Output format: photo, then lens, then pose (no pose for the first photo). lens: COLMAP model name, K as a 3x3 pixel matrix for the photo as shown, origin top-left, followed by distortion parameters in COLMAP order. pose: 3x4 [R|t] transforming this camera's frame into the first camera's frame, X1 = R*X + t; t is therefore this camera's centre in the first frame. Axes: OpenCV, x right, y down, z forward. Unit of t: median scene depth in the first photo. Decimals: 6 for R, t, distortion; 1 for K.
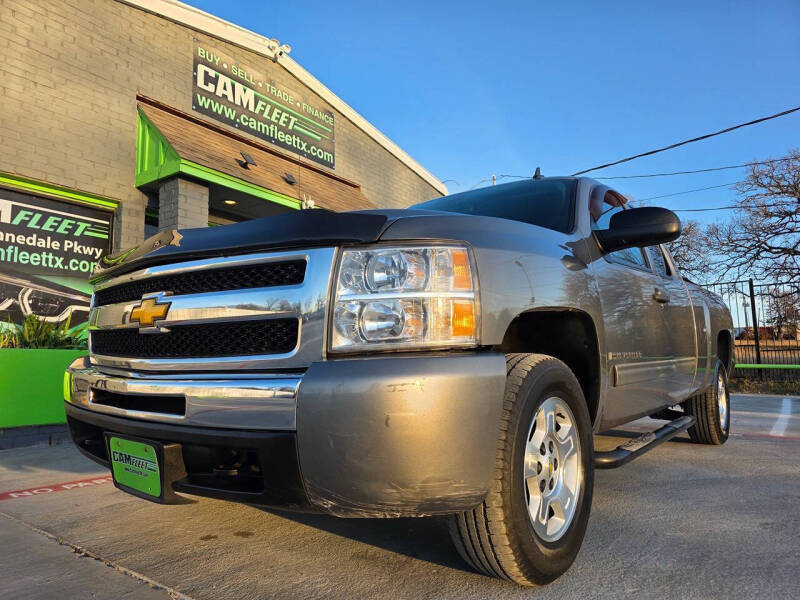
lens RADIAL K [[505.9, 0, 413.3], [0, 505.9, 321.3], [0, 0, 1]] dist [0.052723, -0.040100]
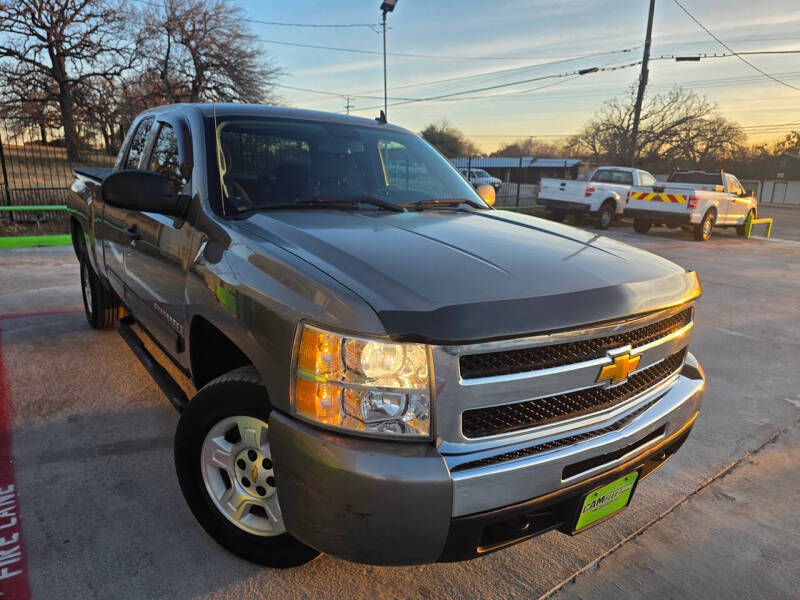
lens RADIAL K [[520.1, 0, 388.5], [0, 520.1, 304.8], [0, 0, 1]] dist [0.036782, -0.038331]
pose [[0.318158, -0.210549, 0.924362, -0.397651], [-0.097388, 0.962609, 0.252782, -0.089005], [-0.943022, -0.170447, 0.285757, 0.286325]]
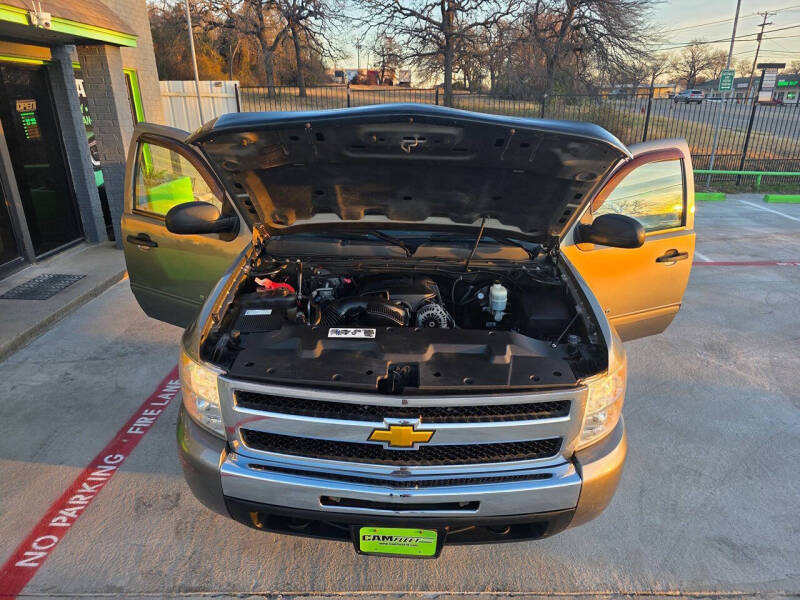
lens RADIAL K [[504.4, 0, 401.3], [0, 504.4, 305.2], [0, 0, 1]] dist [0.047437, -0.033909]
pose [[0.809466, -0.193124, 0.554498, -0.272128], [-0.060731, 0.911759, 0.406210, -0.186105], [-0.584018, -0.362489, 0.726309, 0.068583]]
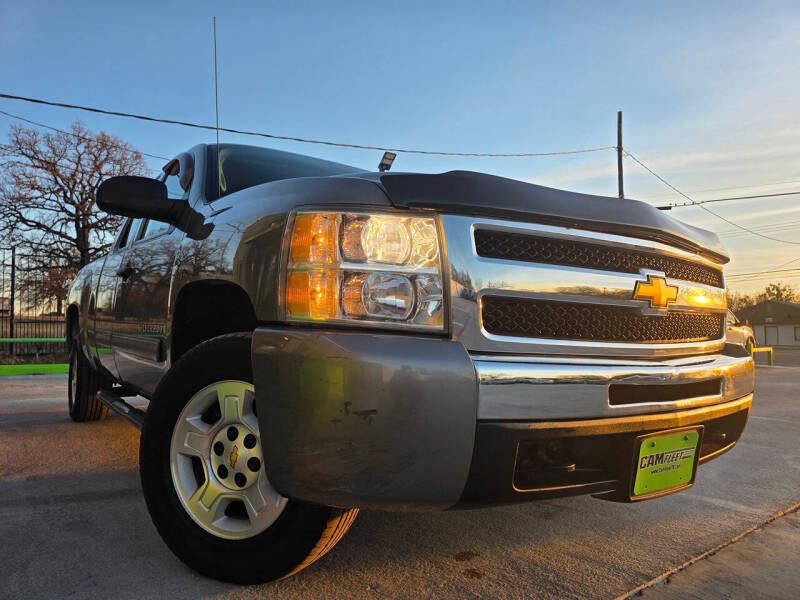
lens RADIAL K [[520.1, 0, 388.5], [0, 520.1, 304.8], [0, 0, 1]] dist [0.036782, -0.038331]
pose [[0.317724, 0.056523, 0.946497, -0.380531], [-0.075172, 0.996581, -0.034280, 0.017417], [-0.945199, -0.060258, 0.320886, 0.283690]]
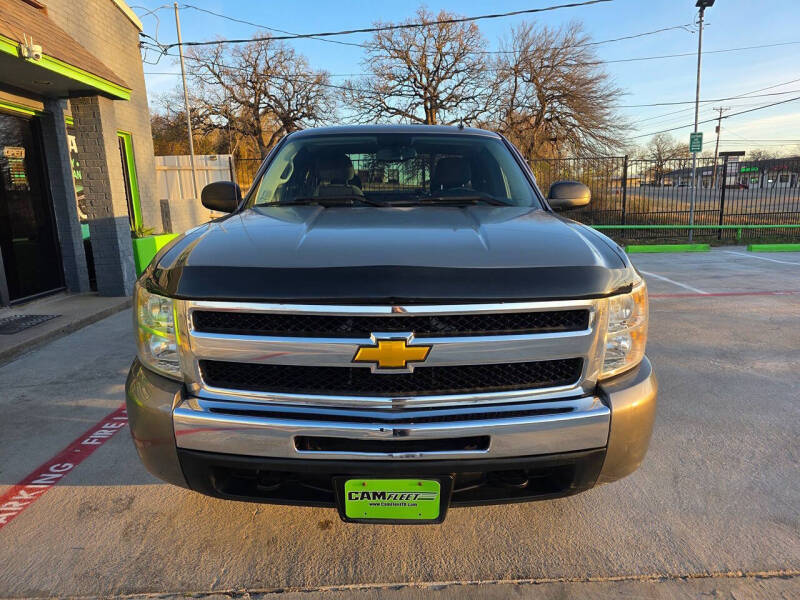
lens RADIAL K [[504.5, 0, 402.8], [0, 504.5, 301.1], [0, 0, 1]] dist [0.049401, -0.035641]
pose [[0.795520, -0.123156, 0.593279, -0.262200], [-0.035072, 0.968126, 0.247995, -0.087503], [-0.604911, -0.218093, 0.765845, 0.069246]]
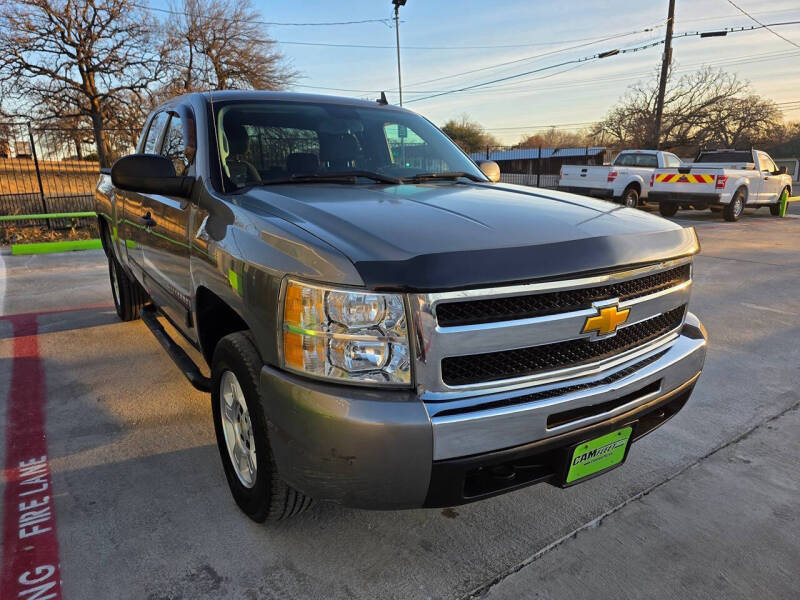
lens RADIAL K [[514.6, 0, 378.7], [0, 514.6, 308.8], [0, 0, 1]] dist [0.039087, -0.036068]
pose [[0.371736, -0.233523, 0.898487, -0.401848], [-0.050356, 0.961347, 0.270695, -0.074423], [-0.926972, -0.145872, 0.345608, 0.264354]]
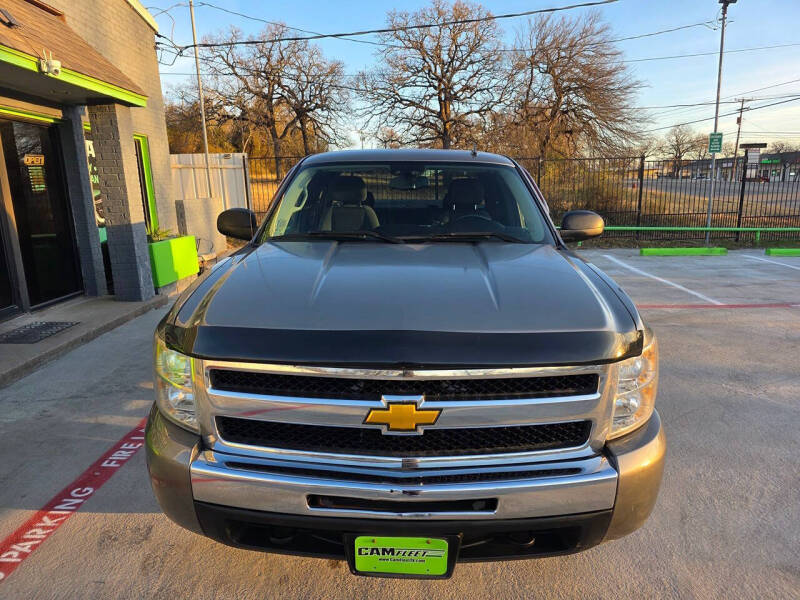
lens RADIAL K [[504.4, 0, 401.3], [0, 504.4, 305.2], [0, 0, 1]] dist [0.047437, -0.033909]
pose [[0.811579, -0.126023, 0.570489, -0.260623], [-0.041192, 0.961687, 0.271039, -0.121352], [-0.582789, -0.243469, 0.775293, 0.073890]]
